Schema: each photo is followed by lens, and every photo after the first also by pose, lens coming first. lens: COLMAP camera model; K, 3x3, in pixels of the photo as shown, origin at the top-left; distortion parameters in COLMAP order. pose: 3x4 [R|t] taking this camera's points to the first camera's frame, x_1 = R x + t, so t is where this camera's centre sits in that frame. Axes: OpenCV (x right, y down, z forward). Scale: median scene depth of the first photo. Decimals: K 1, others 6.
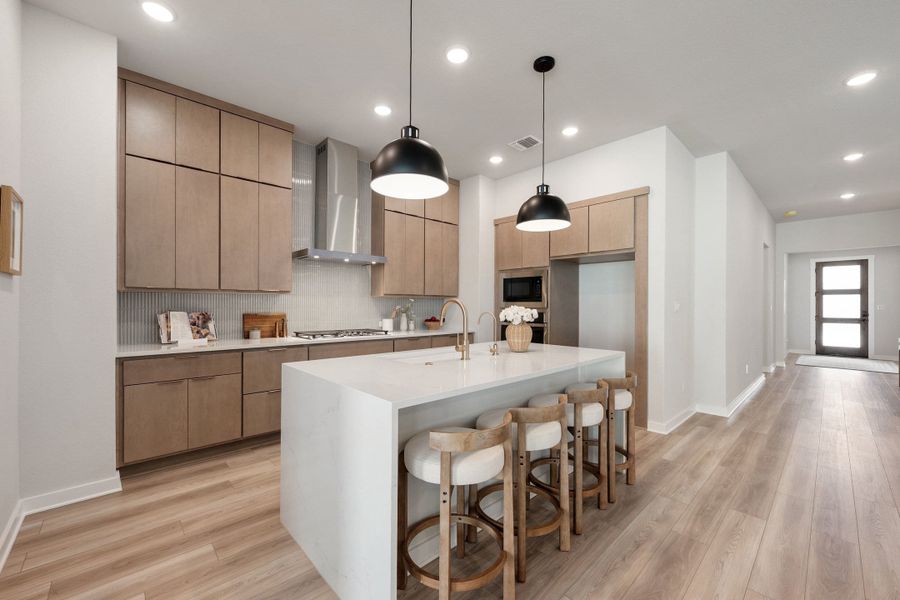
lens RADIAL K [[357.0, 0, 450.2], [0, 357.0, 304.6], [0, 0, 1]] dist [0.000034, -0.000036]
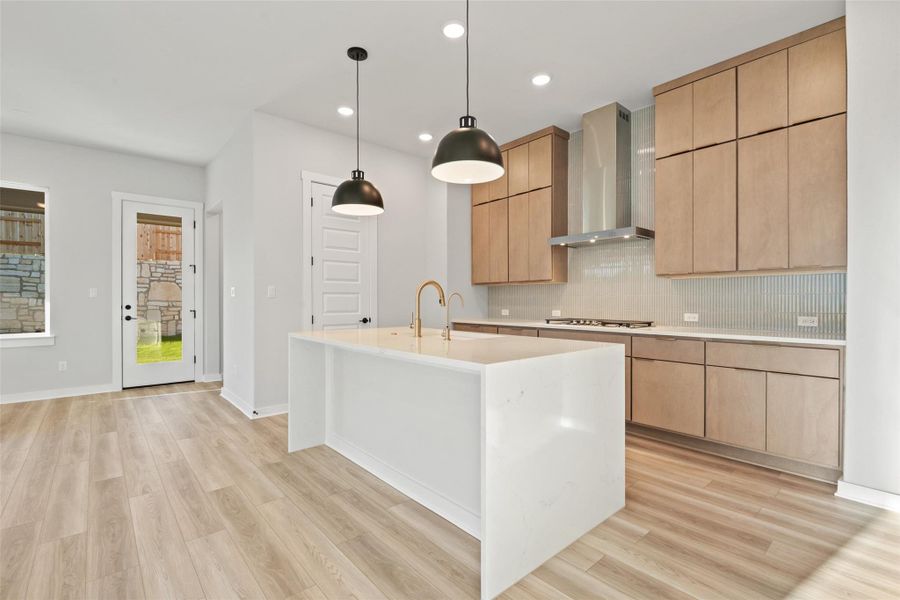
lens RADIAL K [[409.0, 0, 449.0], [0, 409.0, 303.2], [0, 0, 1]] dist [-0.001114, -0.005205]
pose [[-0.036844, 0.000037, -0.999321, 0.788334], [0.001634, 0.999999, -0.000024, 0.032720], [0.999320, -0.001634, -0.036844, 0.713705]]
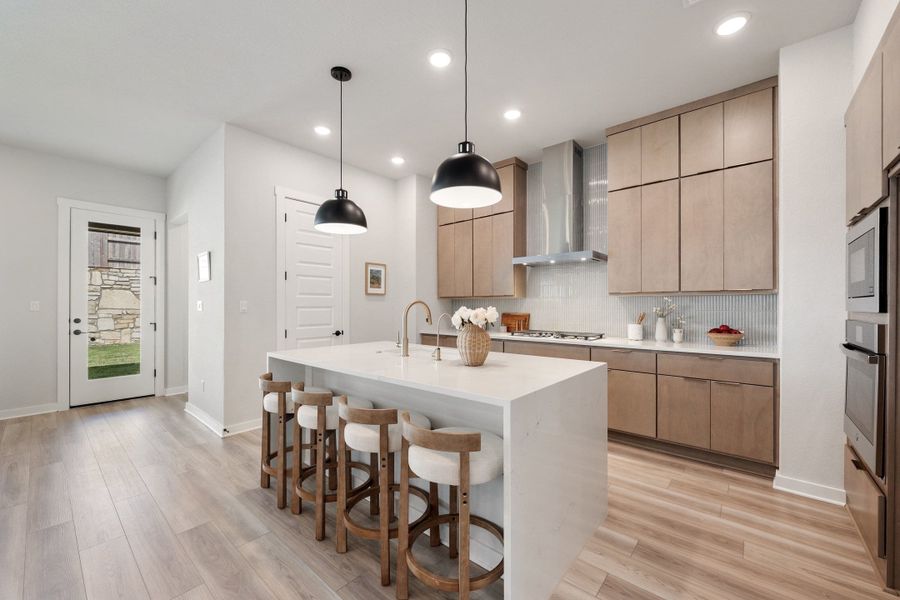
lens RADIAL K [[356.2, 0, 449.9], [0, 356.2, 305.6], [0, 0, 1]] dist [-0.000472, -0.000209]
pose [[0.107856, -0.005633, -0.994151, 0.708347], [0.002112, 0.999983, -0.005437, 0.003873], [0.994164, -0.001513, 0.107866, 0.638179]]
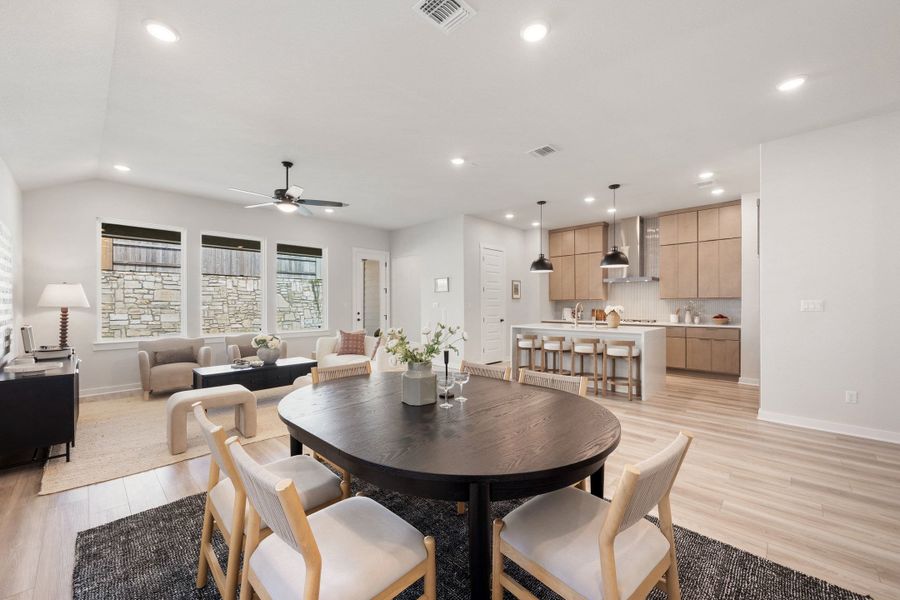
lens RADIAL K [[357.0, 0, 450.2], [0, 357.0, 304.6], [0, 0, 1]] dist [0.000034, -0.000036]
pose [[0.052769, -0.005645, -0.998591, 1.609425], [0.002717, 0.999981, -0.005509, 0.005022], [0.998603, -0.002423, 0.052783, -0.029982]]
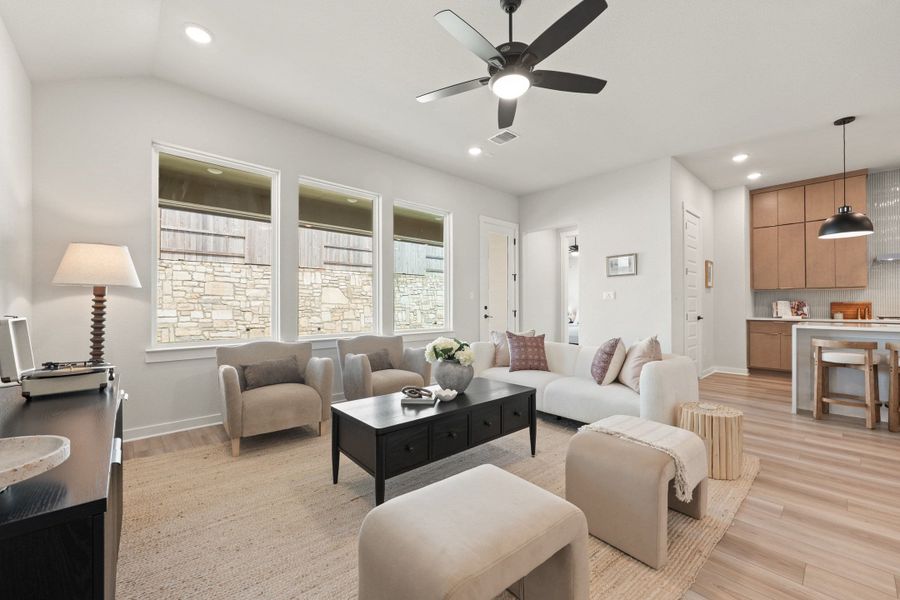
lens RADIAL K [[360.7, 0, 448.0], [0, 360.7, 303.7], [0, 0, 1]] dist [0.000135, 0.000171]
pose [[-0.018713, -0.009298, -0.999782, 0.986919], [0.000392, 0.999957, -0.009307, 0.043107], [0.999825, -0.000566, -0.018709, -0.613894]]
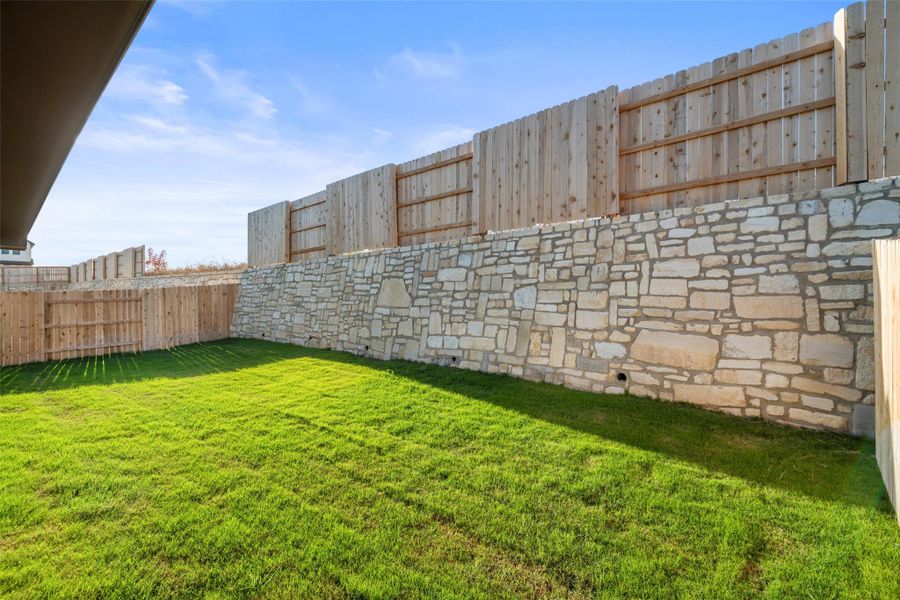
lens RADIAL K [[409.0, 0, 449.0], [0, 409.0, 303.2], [0, 0, 1]] dist [-0.001114, -0.005205]
pose [[-0.995191, -0.001589, -0.097940, -2.710614], [-0.002108, 0.999984, 0.005197, -0.024301], [0.097930, 0.005379, -0.995179, 0.517747]]
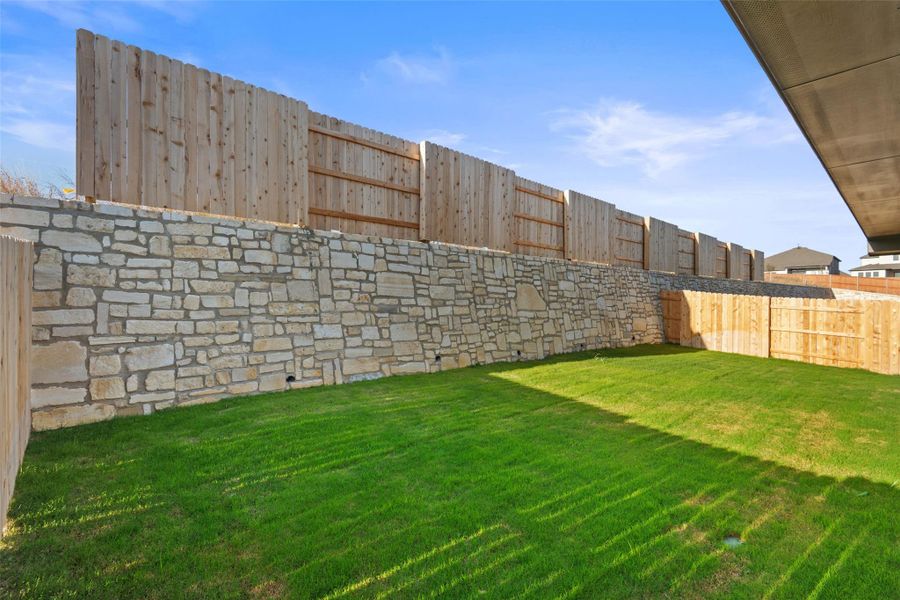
lens RADIAL K [[409.0, 0, 449.0], [0, 409.0, 303.2], [0, 0, 1]] dist [-0.001114, -0.005205]
pose [[-0.023103, -0.008015, -0.999701, -0.097707], [-0.003194, 0.999963, -0.007943, -0.012074], [0.999728, 0.003010, -0.023127, -2.269877]]
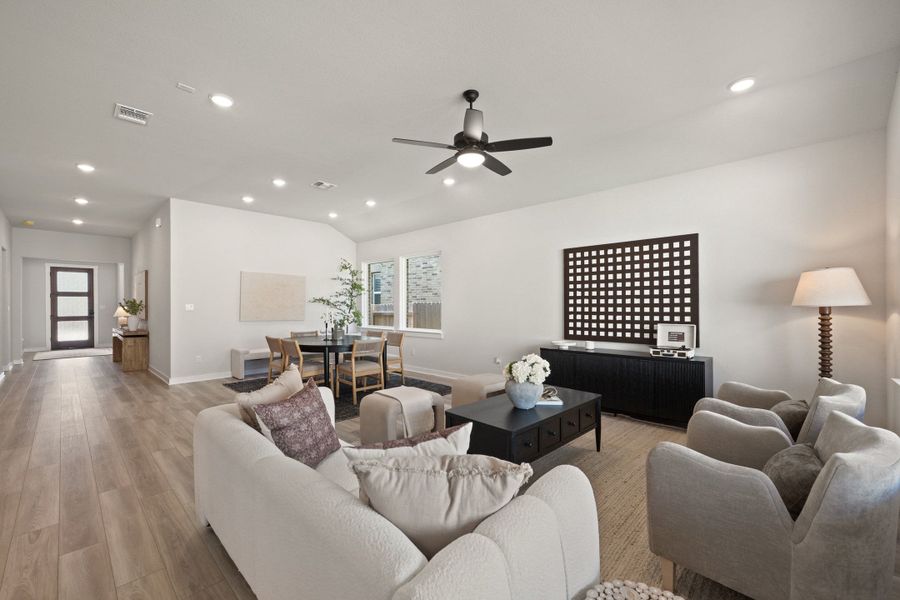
lens RADIAL K [[368.7, 0, 450.2], [0, 368.7, 304.9], [0, 0, 1]] dist [-0.000875, -0.000081]
pose [[-0.059231, -0.005216, 0.998231, -0.473984], [0.002466, 0.999983, 0.005371, -0.008361], [-0.998241, 0.002779, -0.059217, -0.420969]]
